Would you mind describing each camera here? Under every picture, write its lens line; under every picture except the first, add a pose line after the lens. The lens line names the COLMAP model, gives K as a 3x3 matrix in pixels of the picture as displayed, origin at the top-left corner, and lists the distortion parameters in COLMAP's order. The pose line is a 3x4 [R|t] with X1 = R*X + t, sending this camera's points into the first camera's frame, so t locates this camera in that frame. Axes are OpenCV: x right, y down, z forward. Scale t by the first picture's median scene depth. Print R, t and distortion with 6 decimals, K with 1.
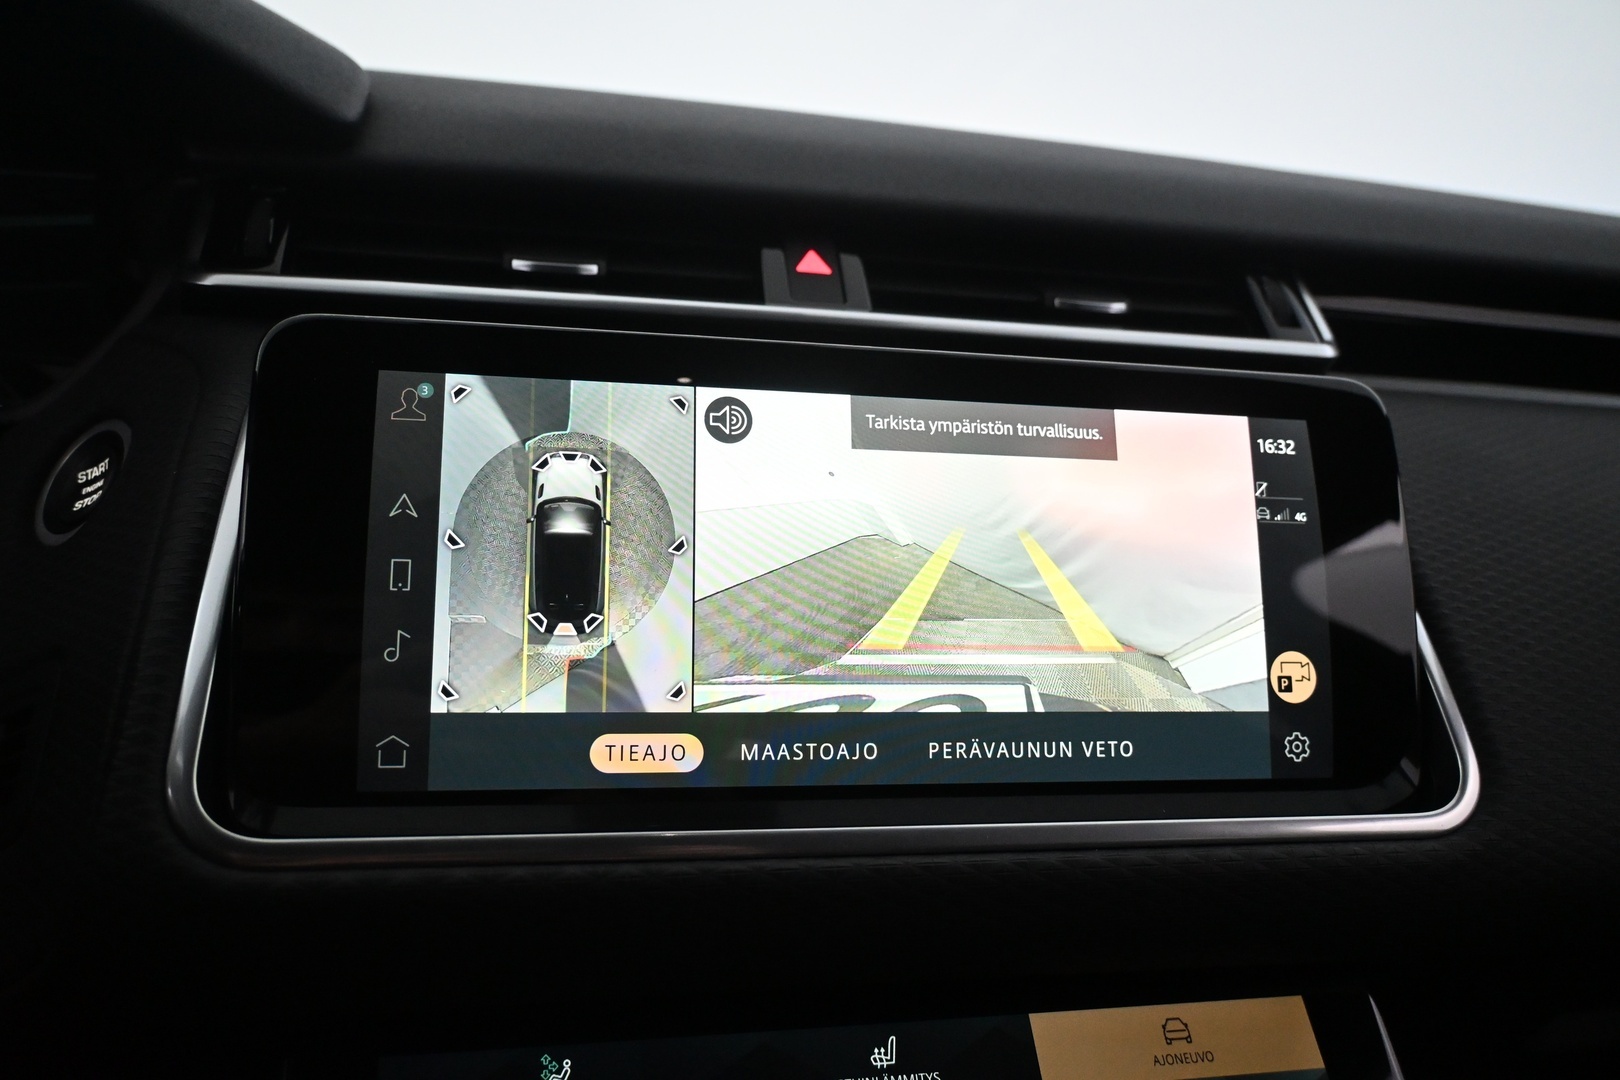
lens RADIAL K [[1179.6, 0, 807.0], [0, 1179.6, 549.4], [0, 0, 1]] dist [-0.023294, -0.004056]
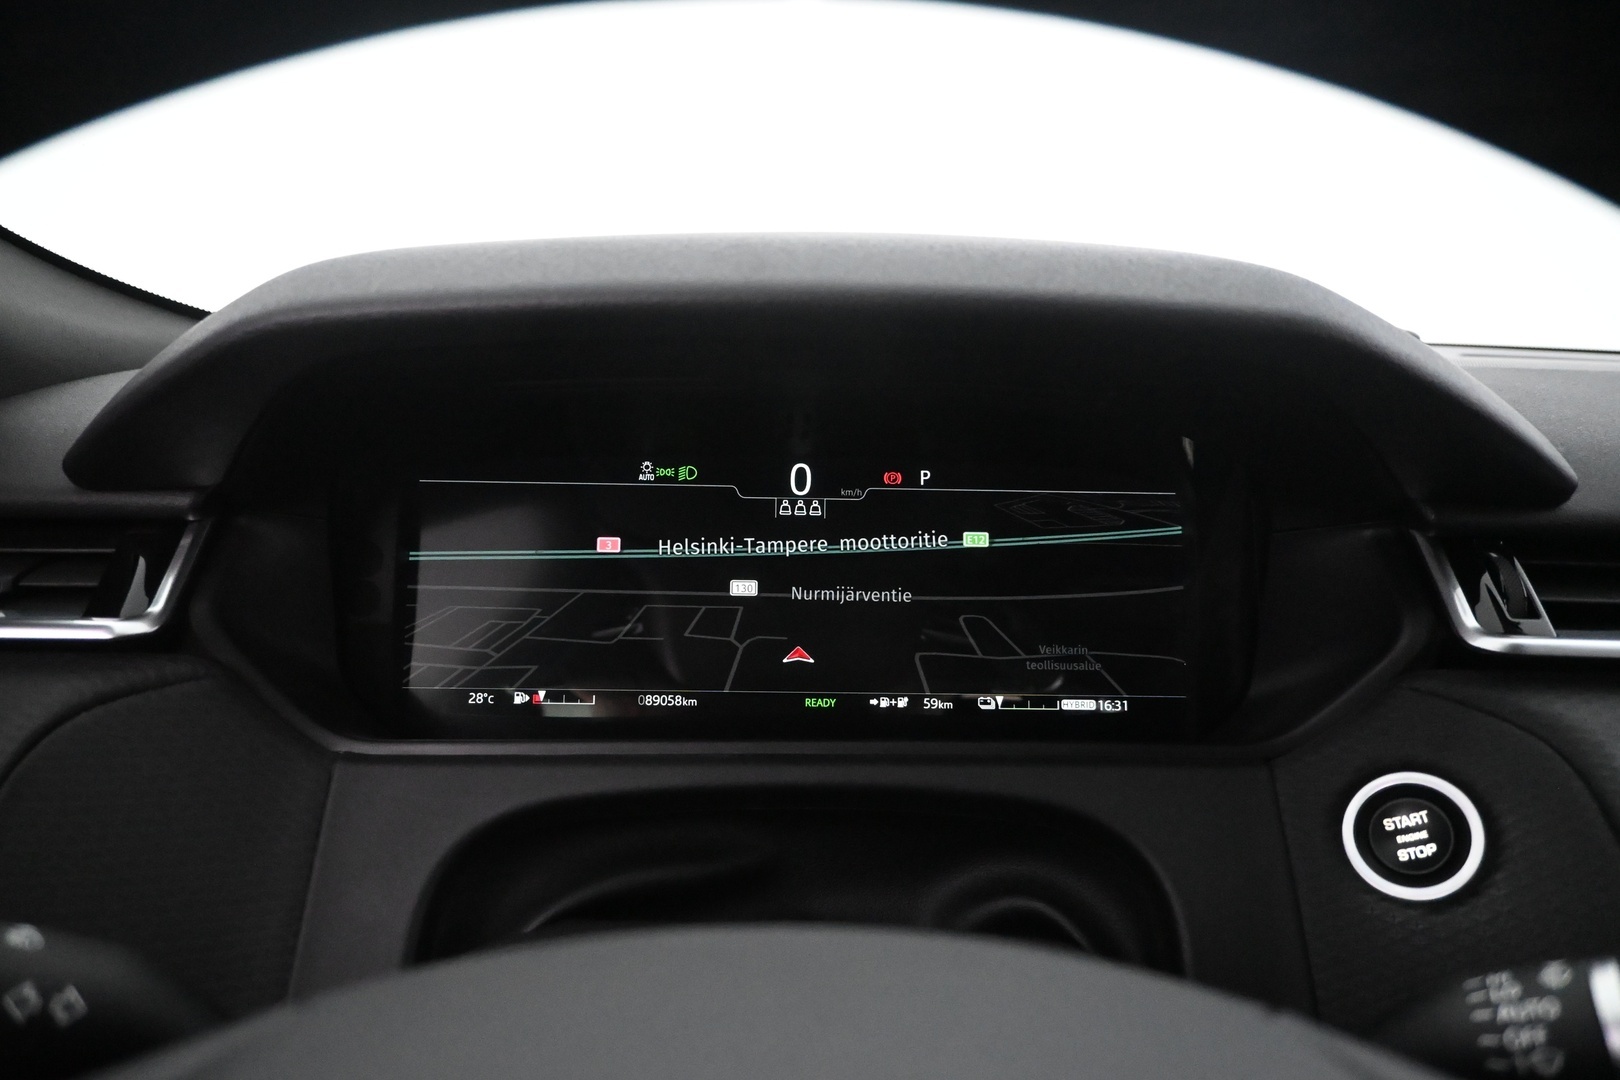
lens RADIAL K [[1108.6, 0, 807.8], [0, 1108.6, 542.7], [0, 0, 1]] dist [-0.001593, -0.001039]
pose [[0.980180, -0.008655, -0.197918, -0.952627], [-0.001130, 0.998785, -0.049271, -0.275691], [0.198104, 0.048518, 0.978980, -0.143426]]
